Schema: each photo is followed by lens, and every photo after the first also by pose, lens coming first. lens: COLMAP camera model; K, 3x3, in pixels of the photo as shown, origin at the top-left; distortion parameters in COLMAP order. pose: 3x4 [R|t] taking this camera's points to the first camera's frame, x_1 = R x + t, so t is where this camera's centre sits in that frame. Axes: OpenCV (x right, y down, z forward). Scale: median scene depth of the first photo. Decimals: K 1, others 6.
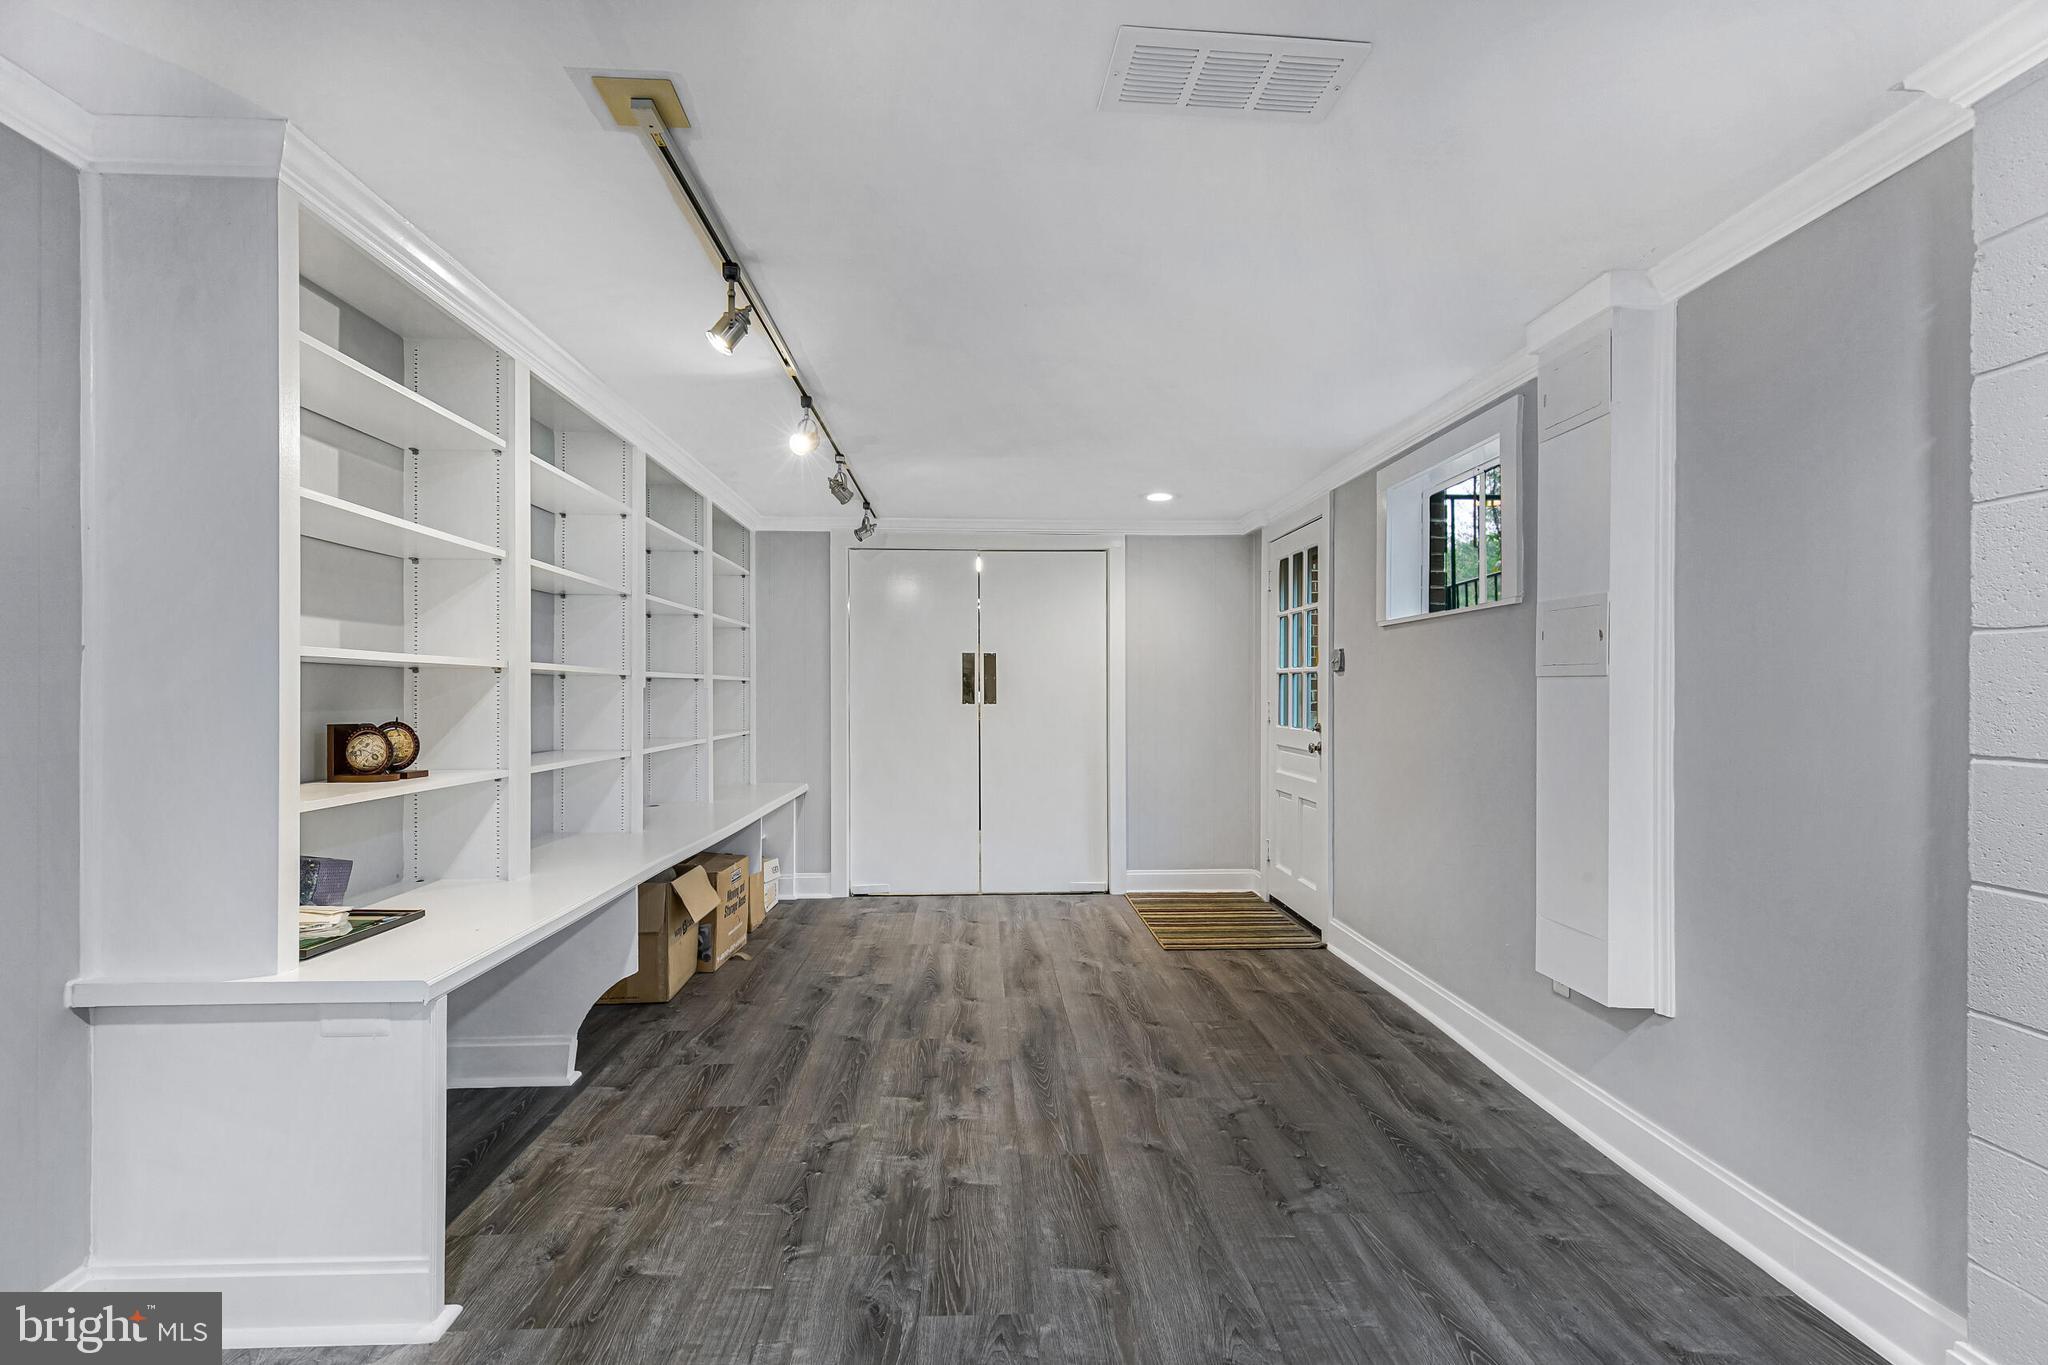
lens RADIAL K [[926.5, 0, 1016.9], [0, 926.5, 688.1], [0, 0, 1]] dist [0.007633, -0.000441]
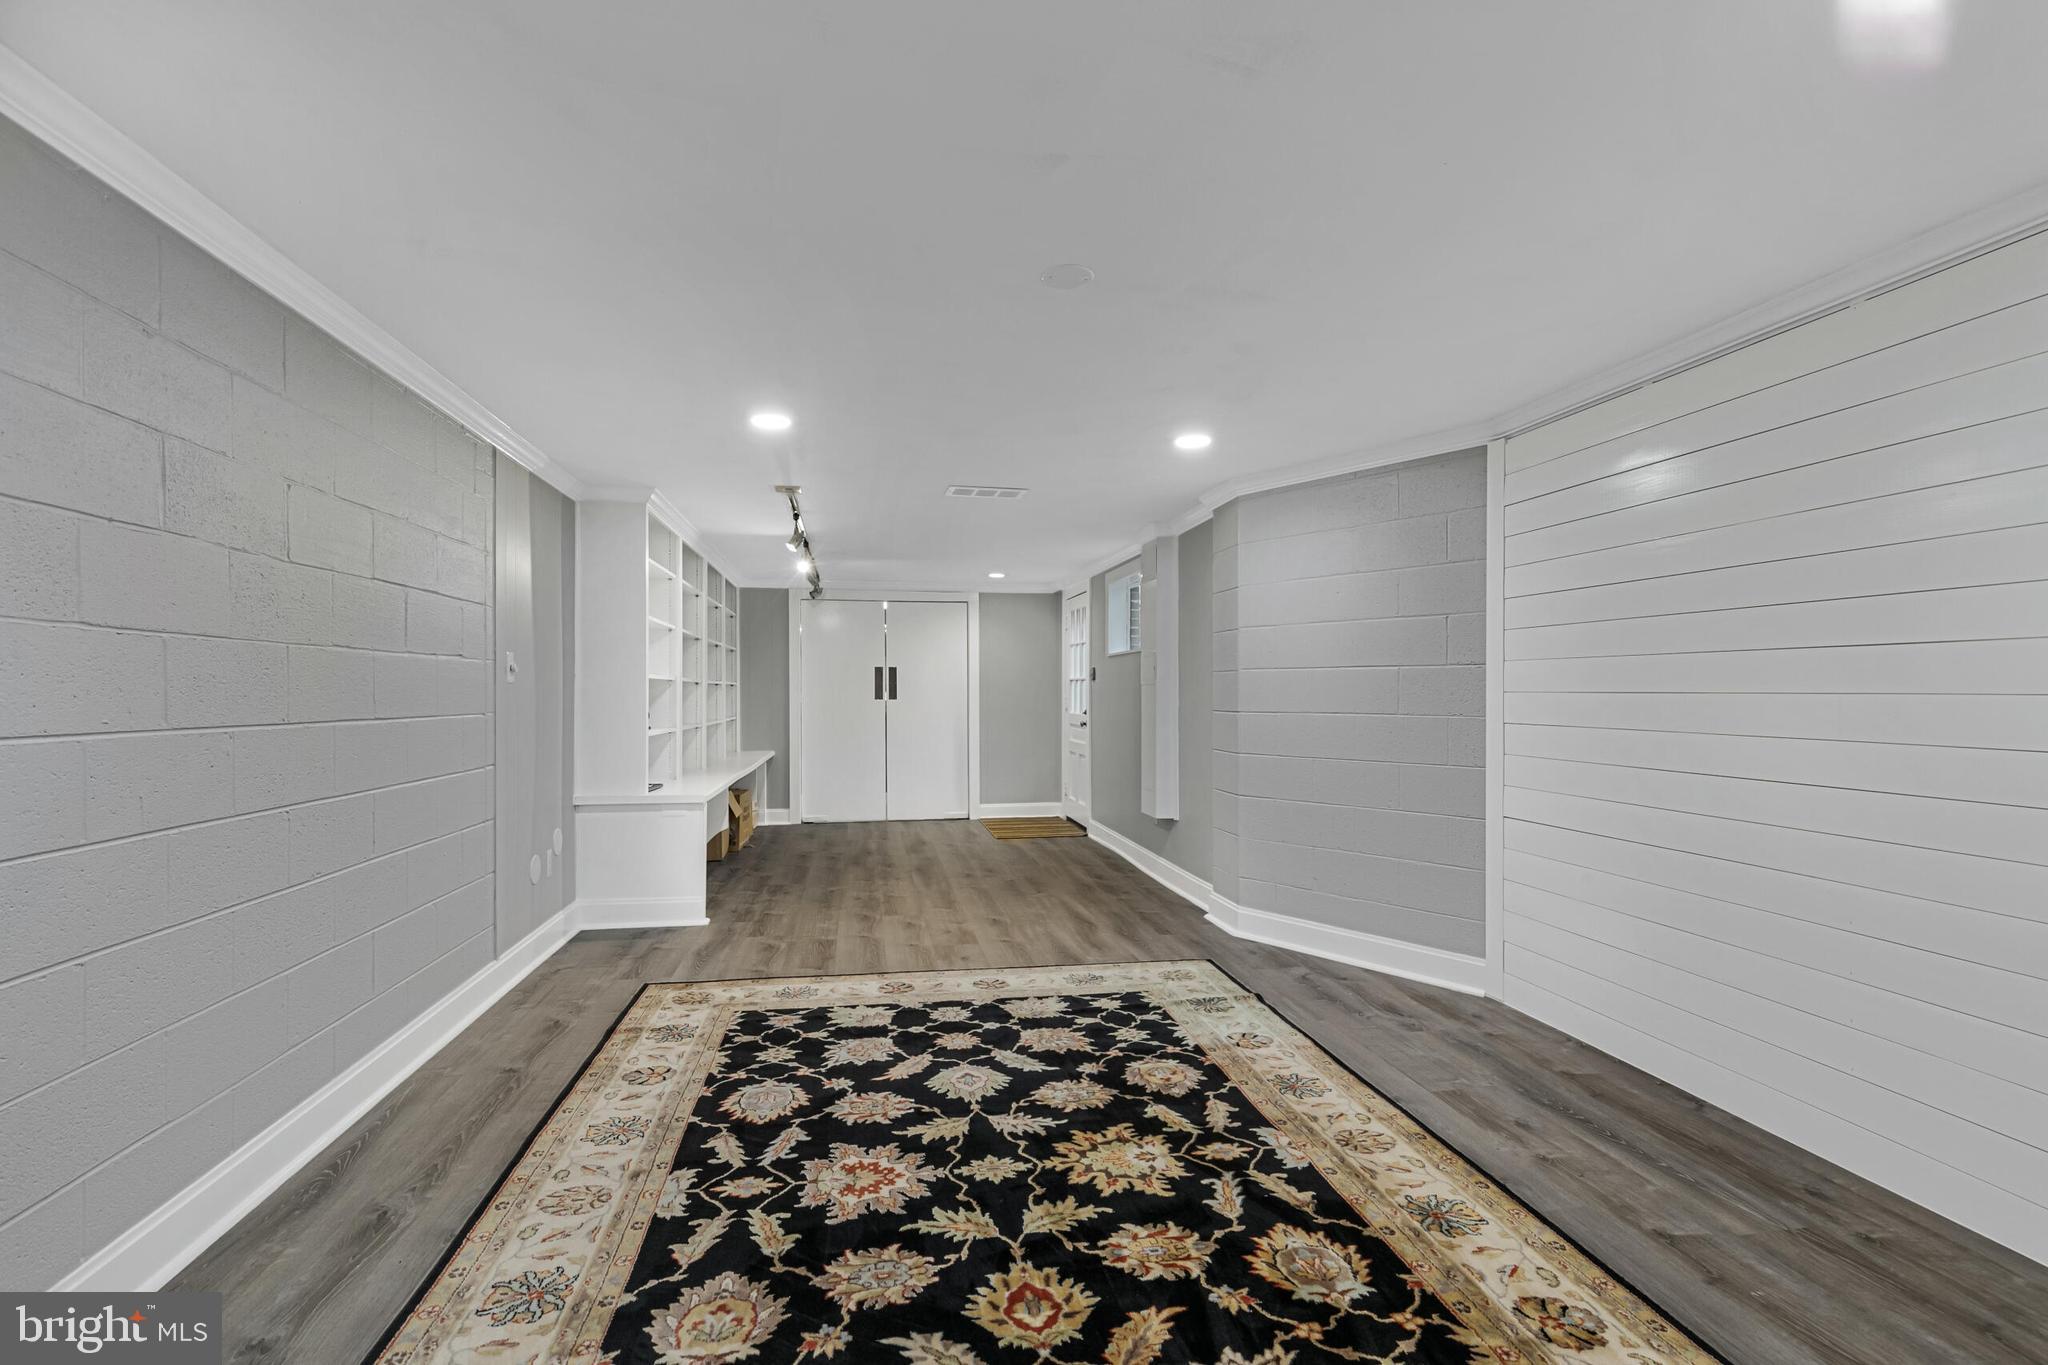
lens RADIAL K [[926.5, 0, 1016.9], [0, 926.5, 688.1], [0, 0, 1]] dist [0.007633, -0.000441]
pose [[0.992317, -0.000846, 0.123719, -0.018358], [0.000937, 0.999999, -0.000680, -0.001150], [-0.123718, 0.000791, 0.992317, -0.710026]]
